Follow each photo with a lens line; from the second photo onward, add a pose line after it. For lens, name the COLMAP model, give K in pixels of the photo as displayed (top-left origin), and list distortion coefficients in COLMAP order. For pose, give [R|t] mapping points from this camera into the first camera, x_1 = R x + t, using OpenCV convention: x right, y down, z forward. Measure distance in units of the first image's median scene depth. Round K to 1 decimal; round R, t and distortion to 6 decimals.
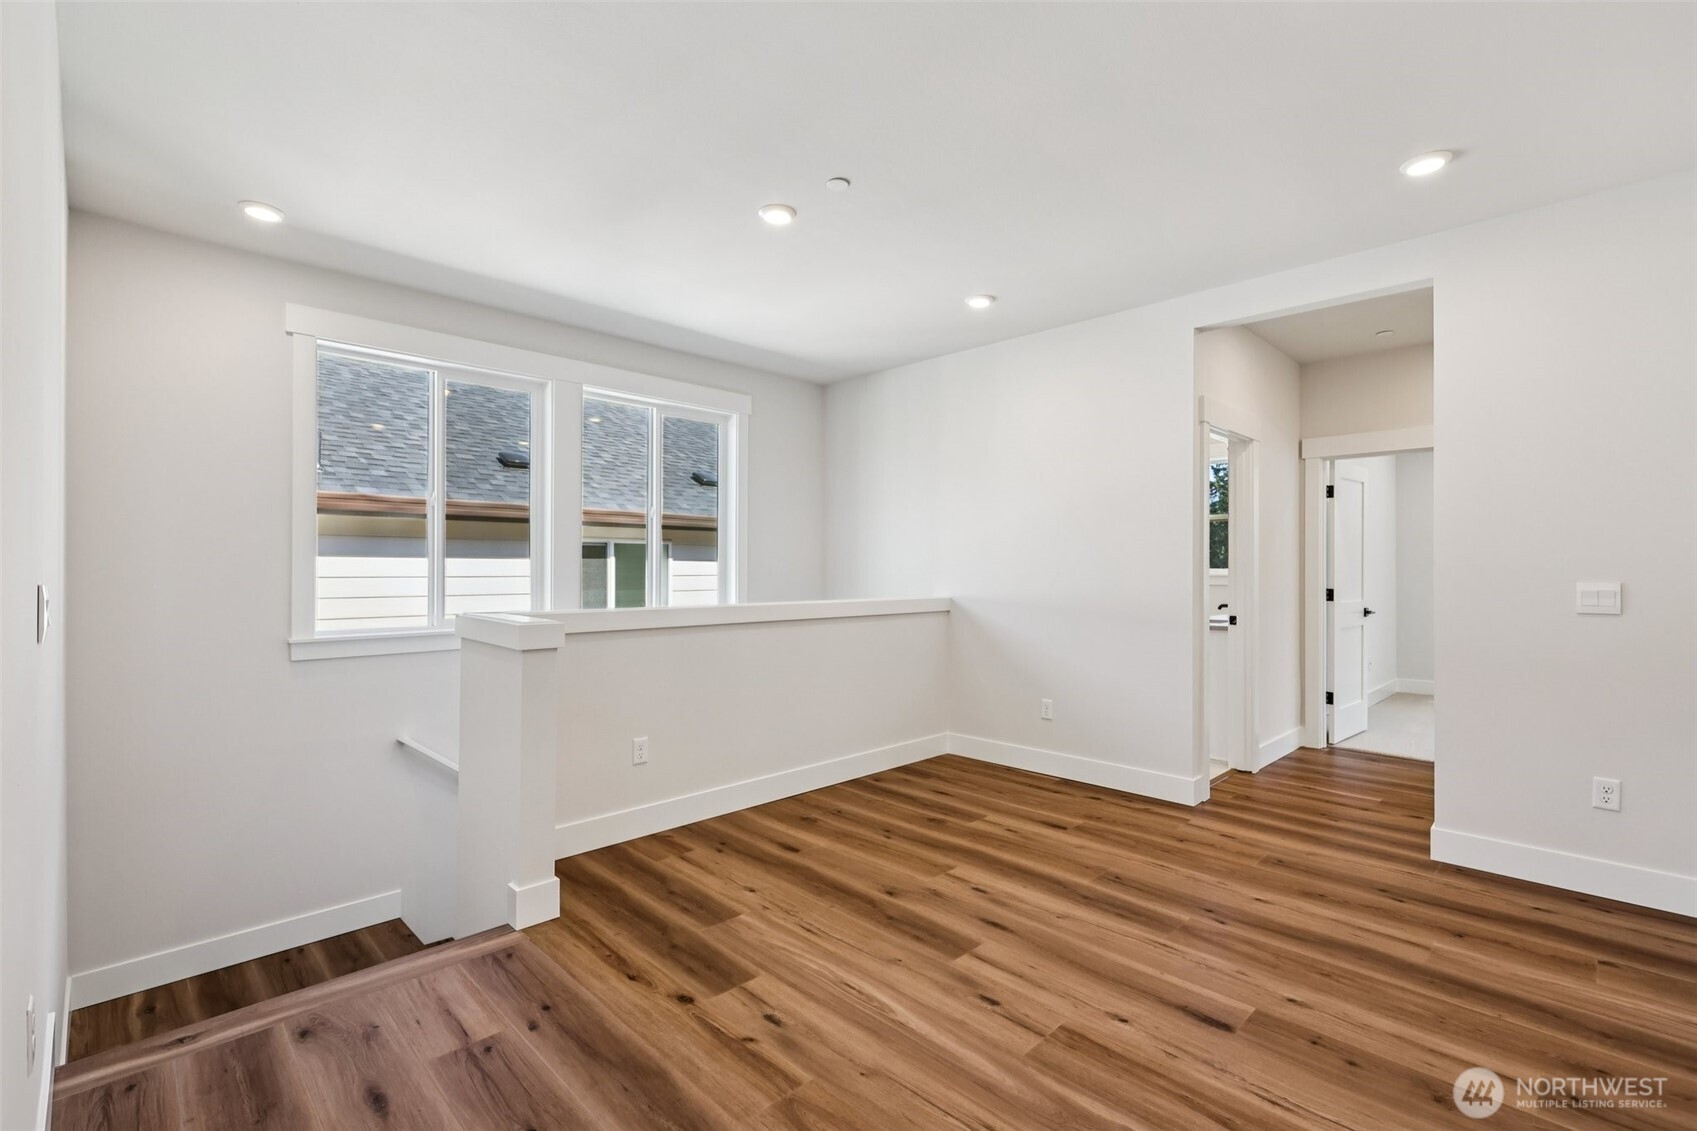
lens RADIAL K [[762.9, 0, 850.1], [0, 762.9, 563.3], [0, 0, 1]] dist [0.000184, 0.000543]
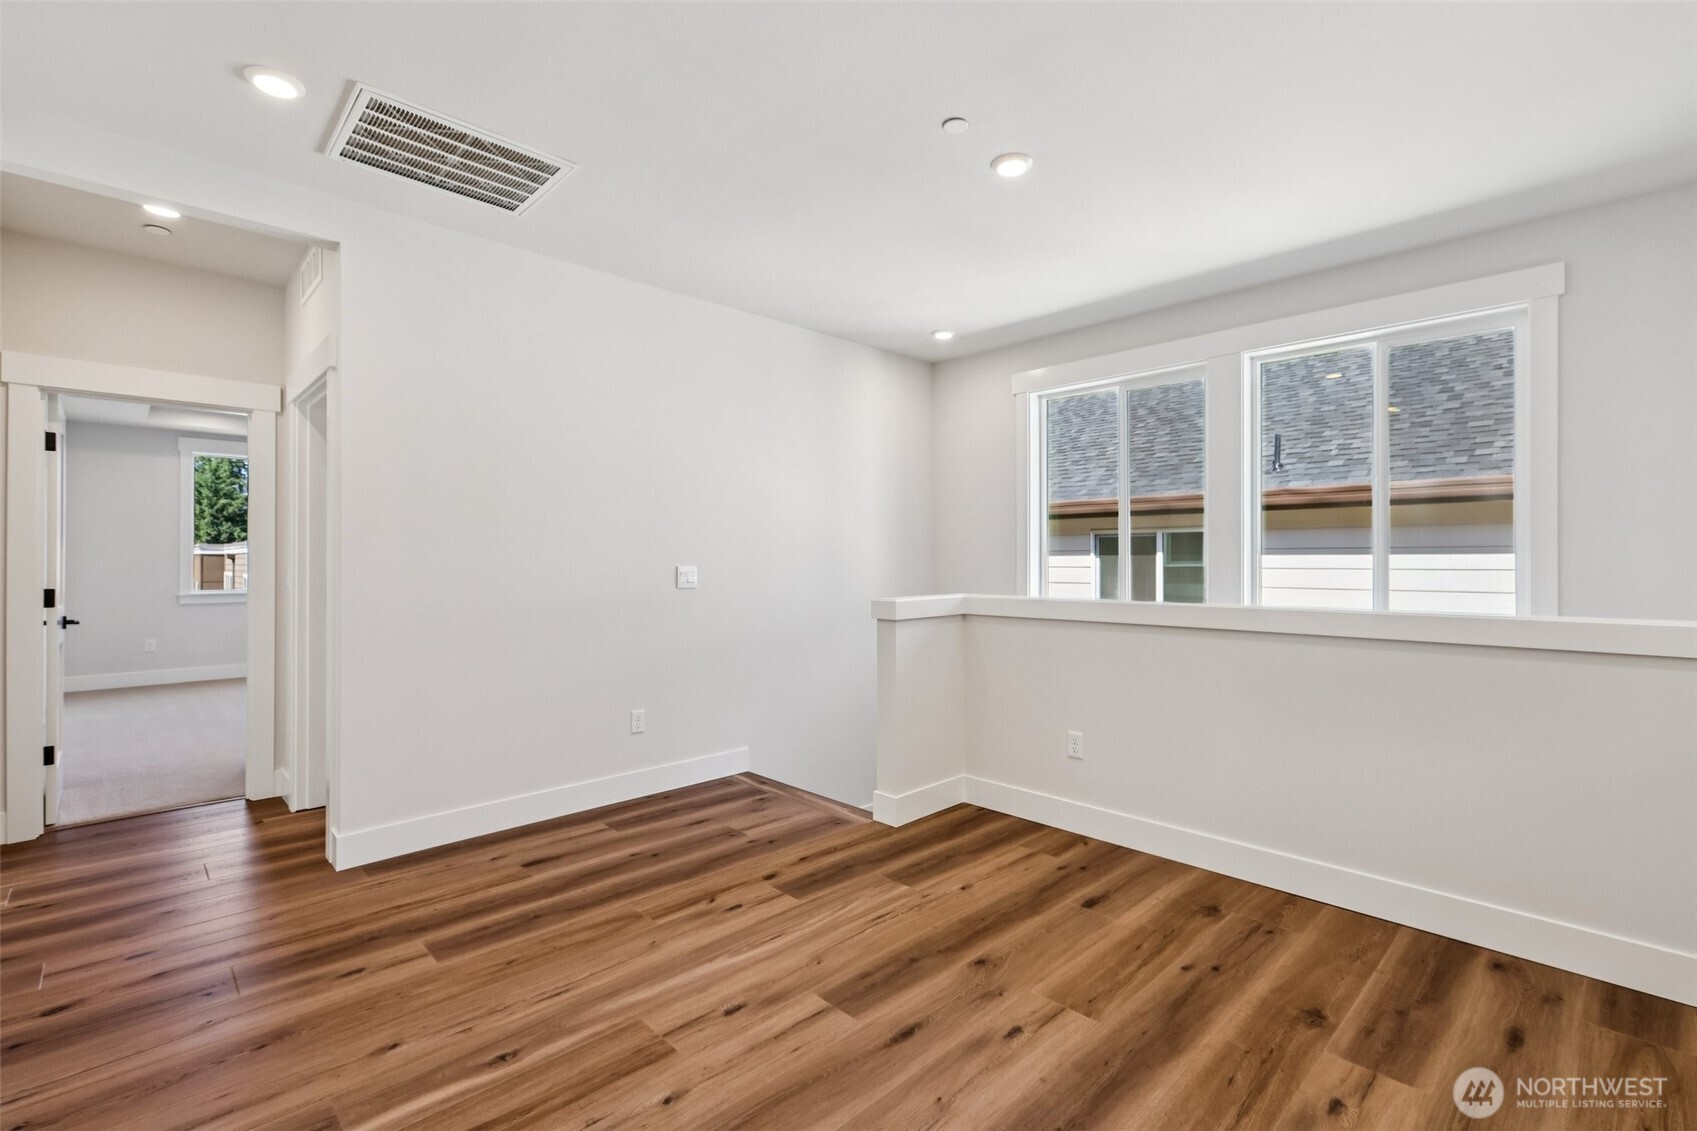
lens RADIAL K [[762.9, 0, 850.3], [0, 762.9, 565.5], [0, 0, 1]] dist [0.000184, 0.000543]
pose [[-0.008661, 0.004673, -0.999952, 0.819039], [0.008090, 0.999957, 0.004603, 0.009244], [0.999930, -0.008050, -0.008698, 0.836097]]
